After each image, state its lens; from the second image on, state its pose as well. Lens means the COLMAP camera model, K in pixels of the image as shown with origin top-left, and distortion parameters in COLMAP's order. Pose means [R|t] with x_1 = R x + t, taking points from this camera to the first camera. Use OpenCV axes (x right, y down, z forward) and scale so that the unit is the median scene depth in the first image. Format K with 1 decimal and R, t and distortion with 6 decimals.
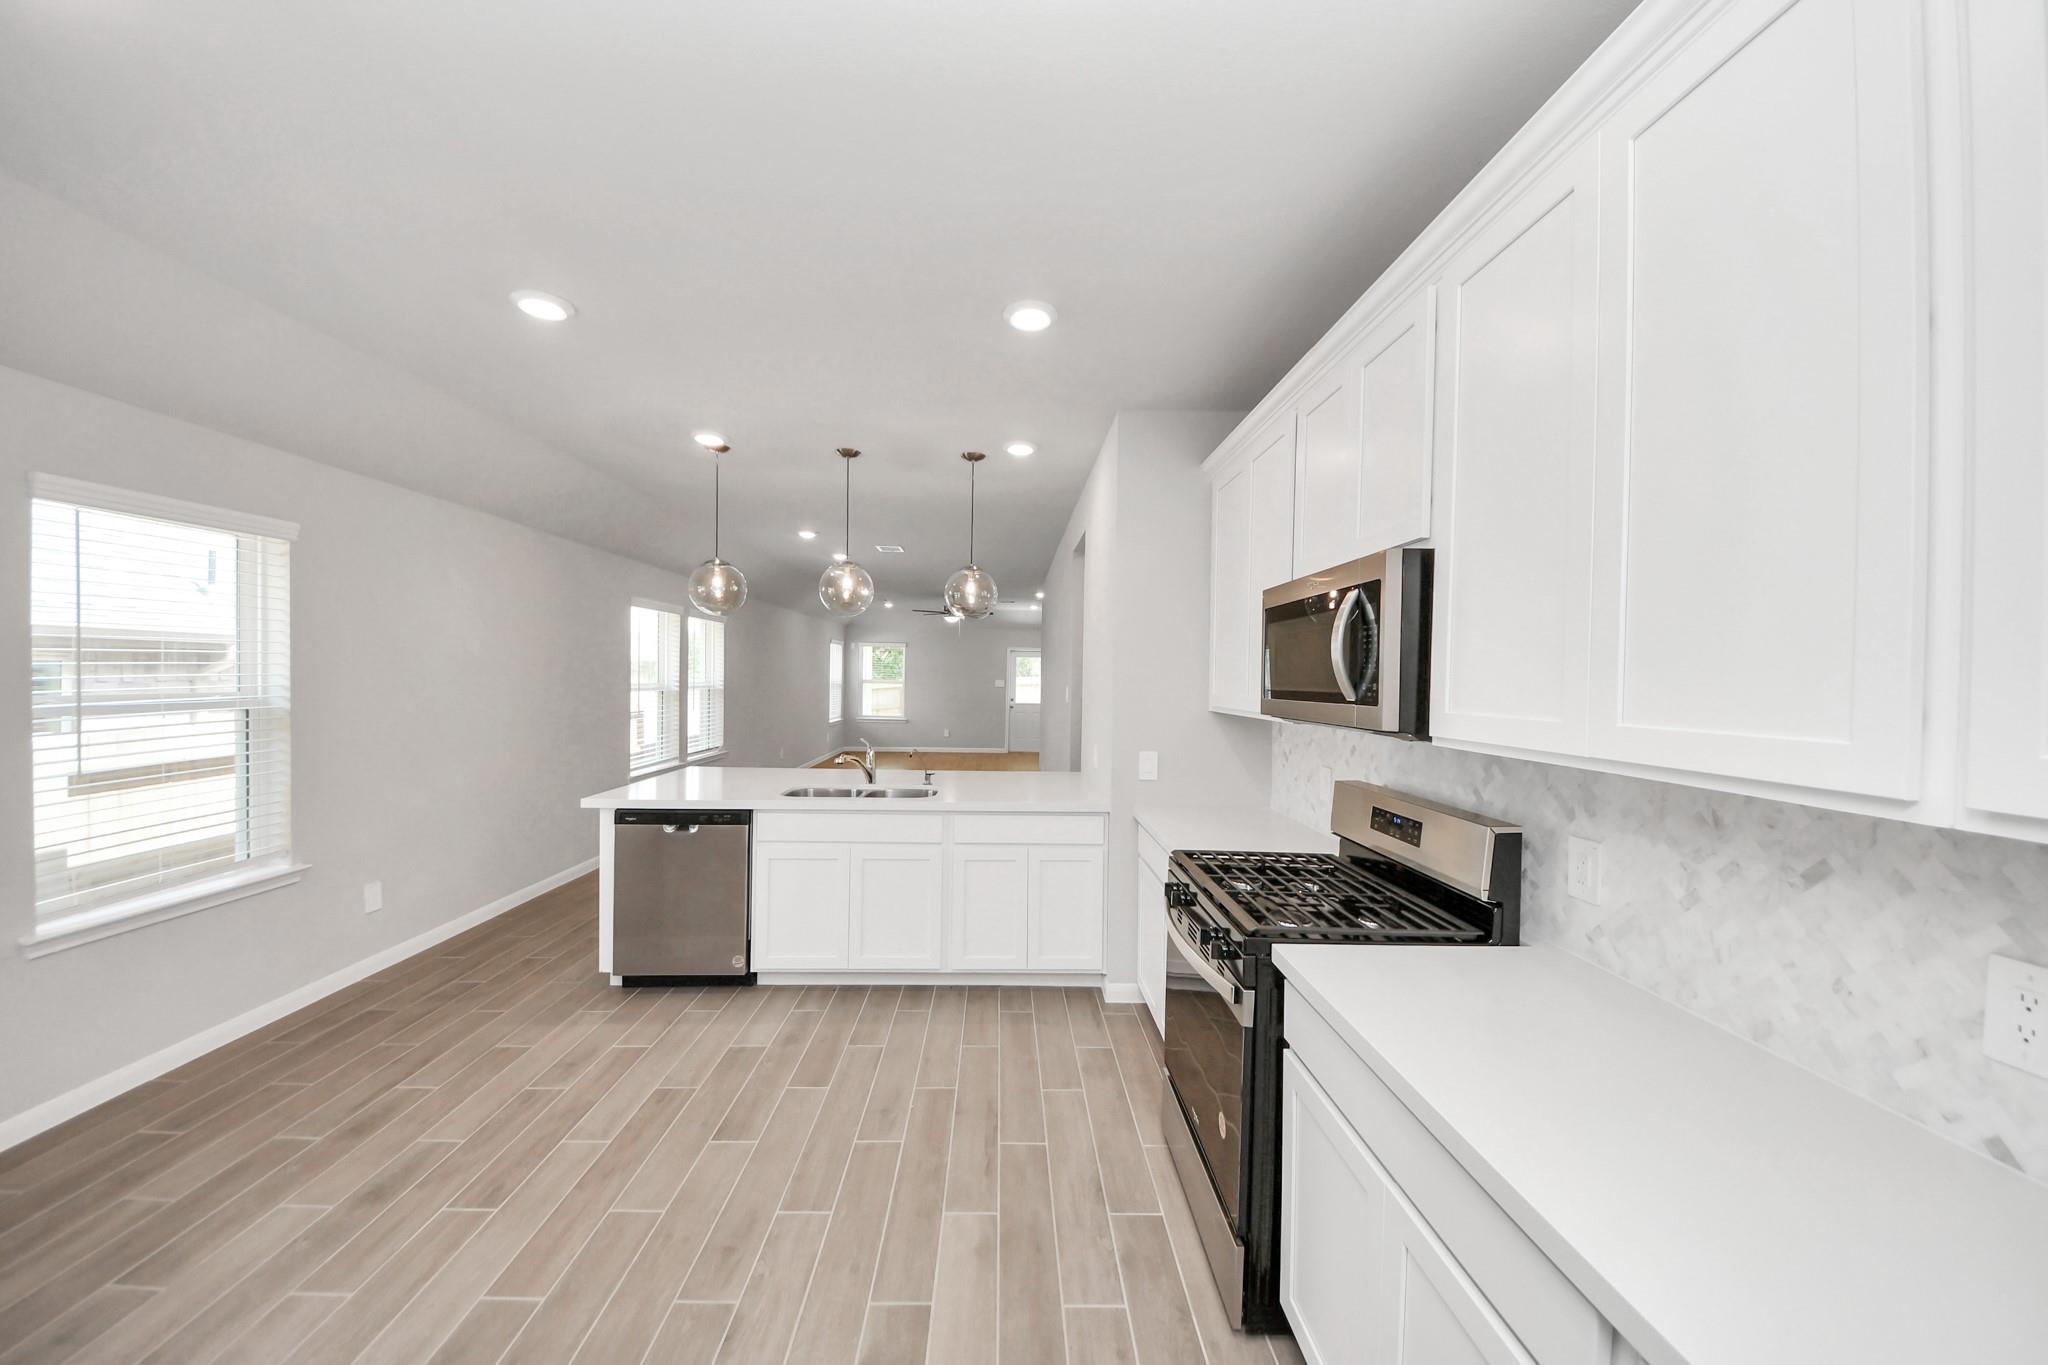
lens RADIAL K [[722.9, 0, 1016.7], [0, 722.9, 688.7], [0, 0, 1]] dist [0.051501, -0.030792]
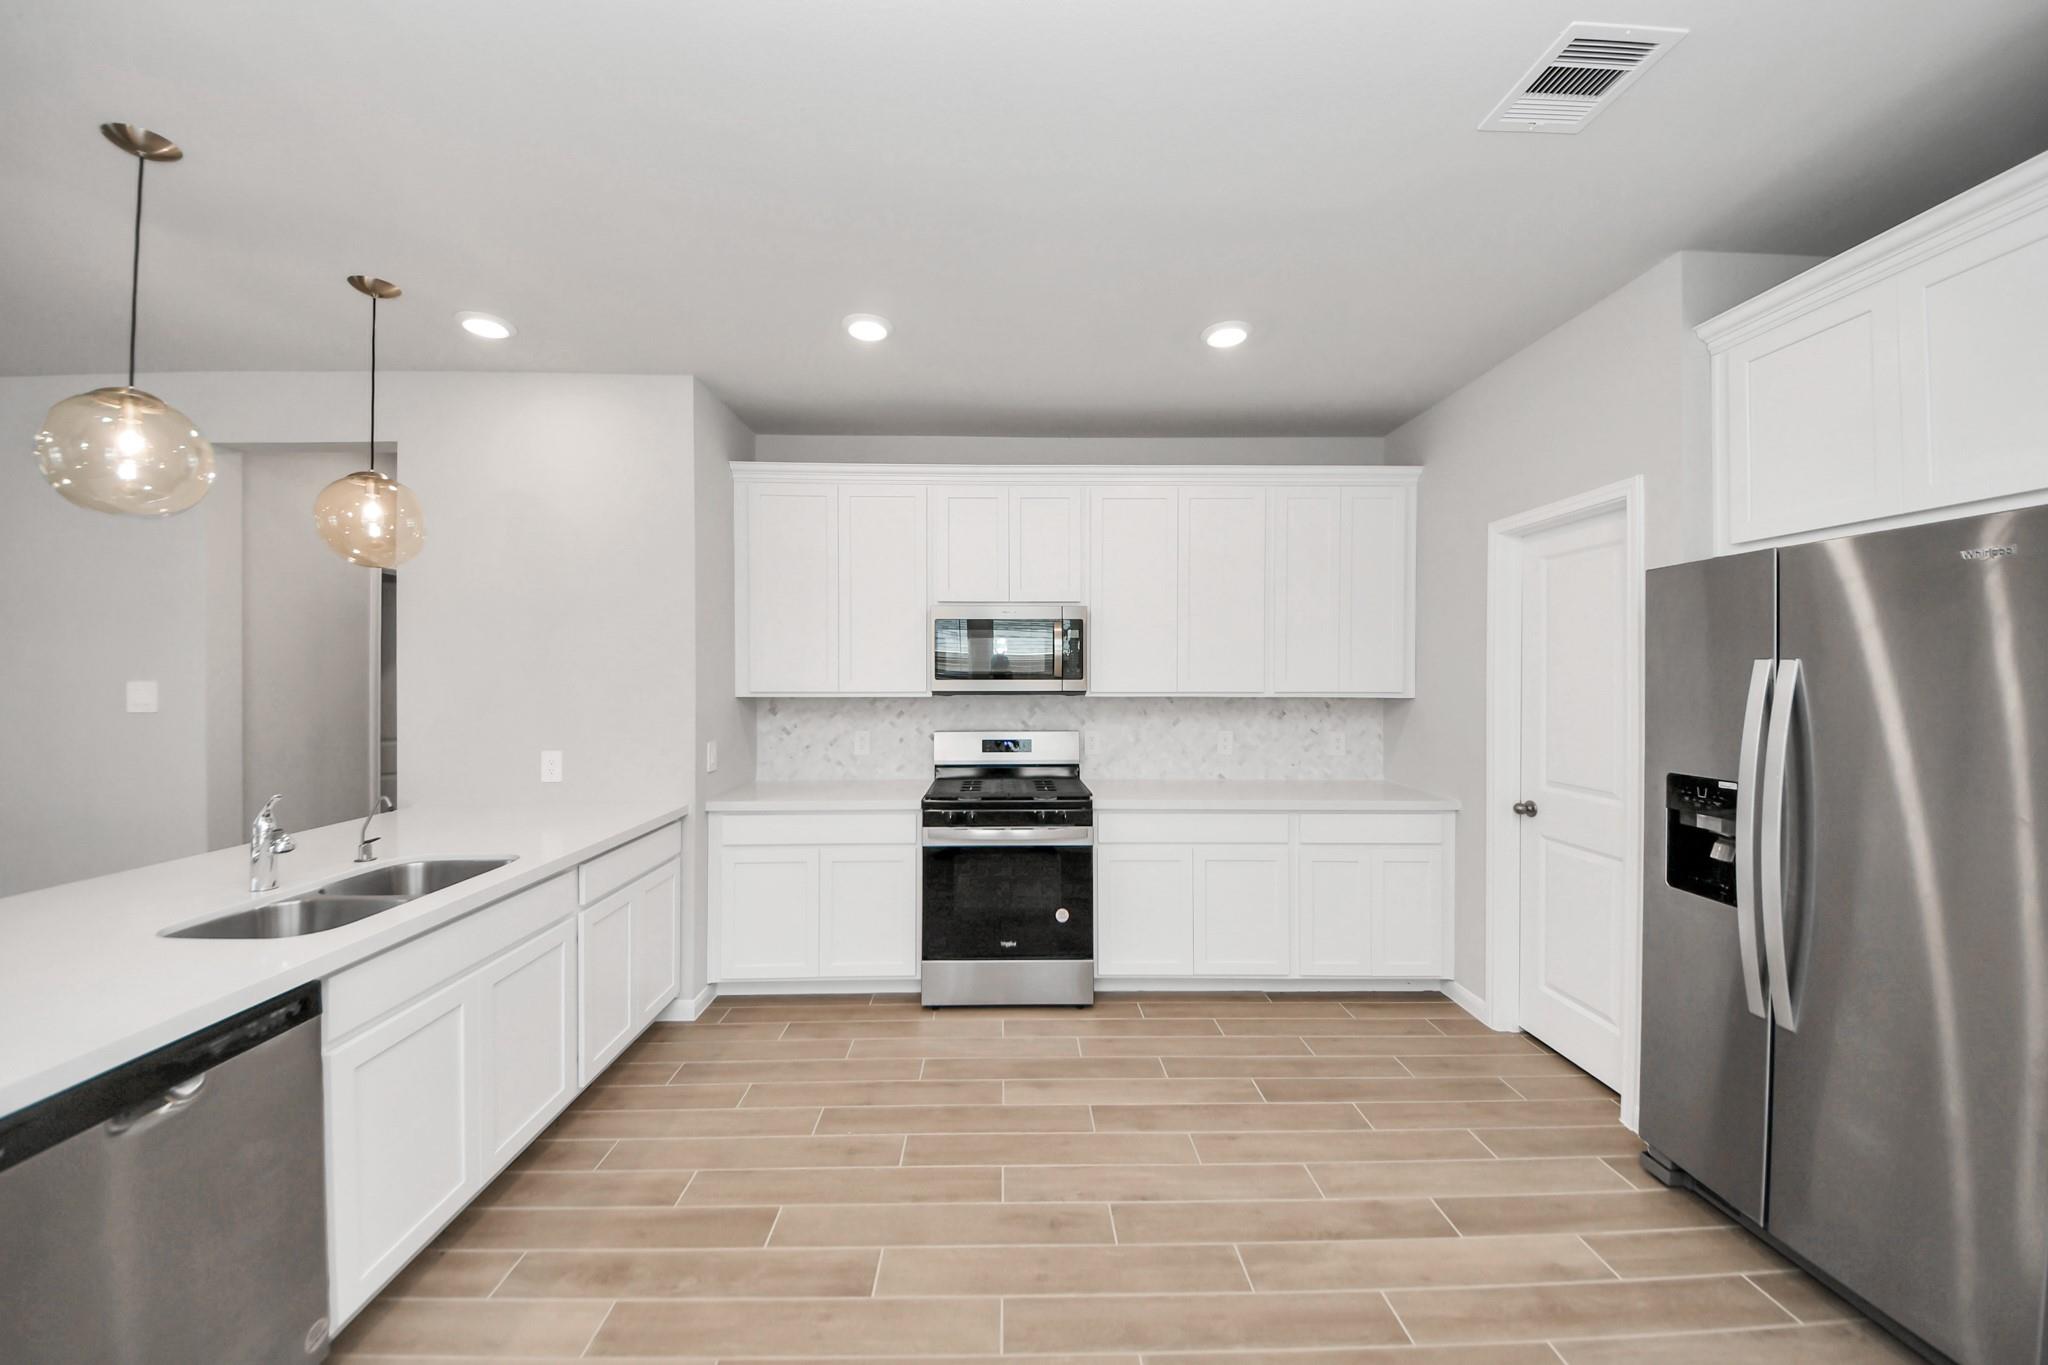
lens RADIAL K [[722.9, 0, 1016.7], [0, 722.9, 688.7], [0, 0, 1]] dist [0.051501, -0.030792]
pose [[0.017663, -0.032475, 0.999316, -1.147134], [0.019562, 0.999292, 0.032129, -0.011506], [-0.999653, 0.018981, 0.018285, 0.843441]]
